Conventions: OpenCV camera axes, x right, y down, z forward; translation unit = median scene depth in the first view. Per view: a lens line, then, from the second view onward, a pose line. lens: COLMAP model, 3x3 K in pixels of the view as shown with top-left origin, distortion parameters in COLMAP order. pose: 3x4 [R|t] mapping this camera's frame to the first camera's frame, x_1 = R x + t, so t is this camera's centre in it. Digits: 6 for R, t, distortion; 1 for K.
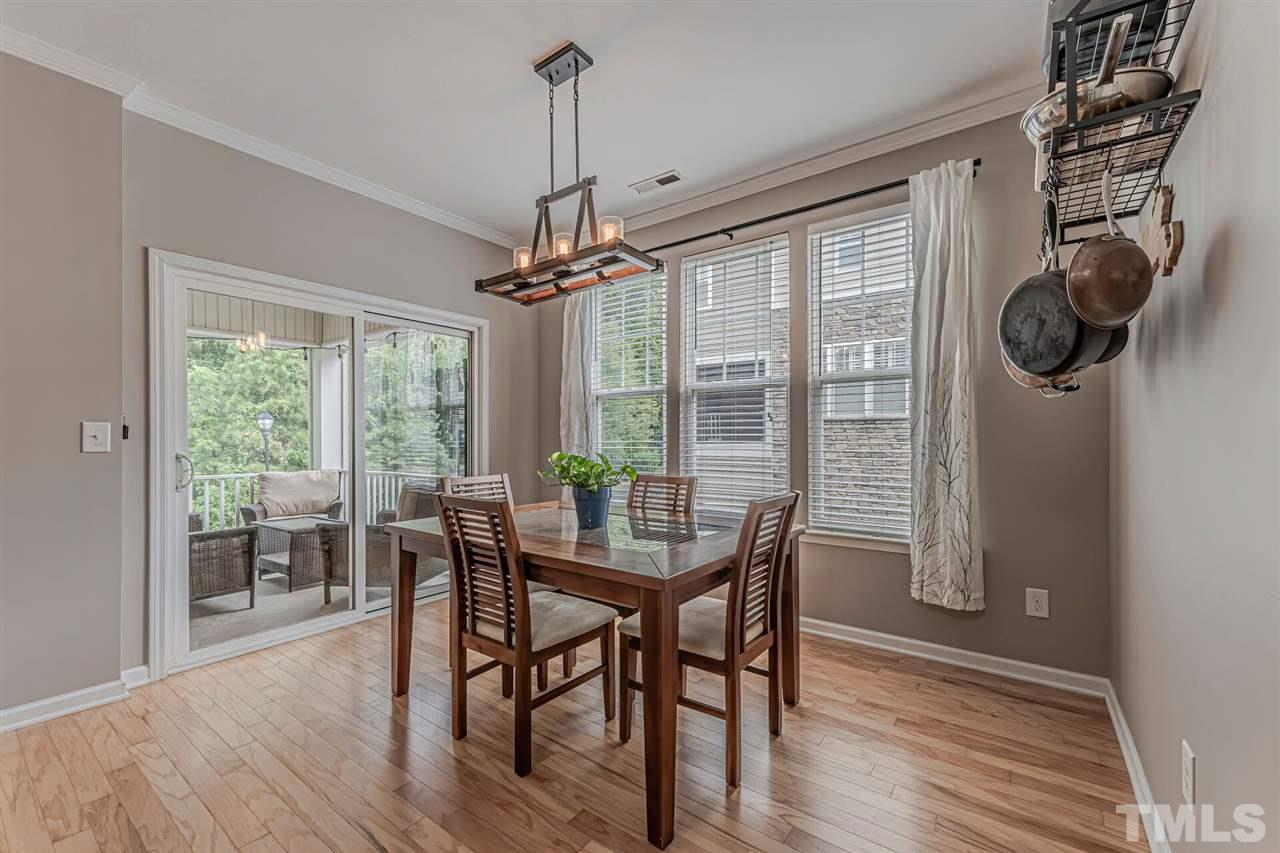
lens RADIAL K [[520.9, 0, 635.3], [0, 520.9, 438.8], [0, 0, 1]] dist [0.004991, 0.000052]
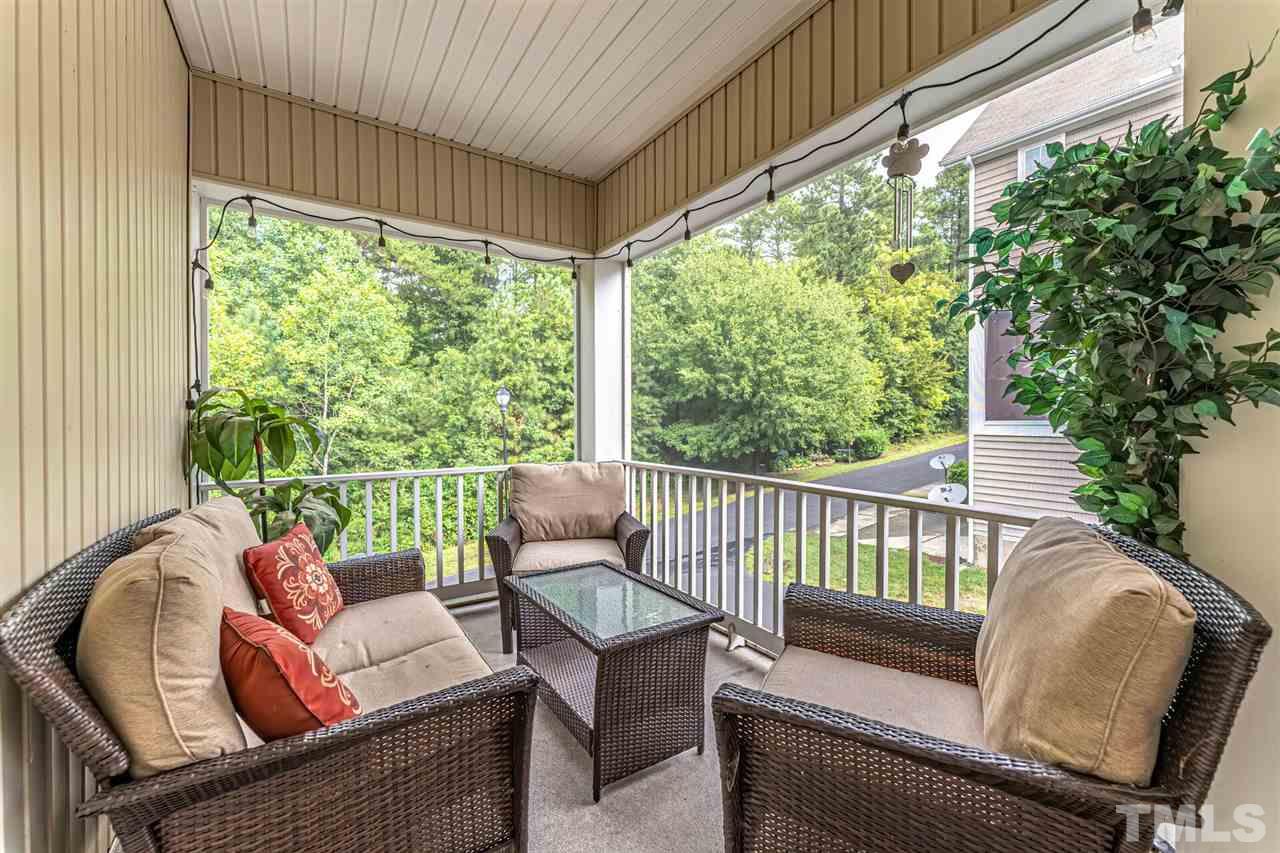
lens RADIAL K [[511.8, 0, 637.8], [0, 511.8, 414.4], [0, 0, 1]] dist [0.000929, -0.000052]
pose [[0.938646, -0.003833, -0.344861, -0.100710], [0.003552, 0.999993, -0.001446, 0.002069], [0.344864, 0.000133, 0.938653, 0.132169]]
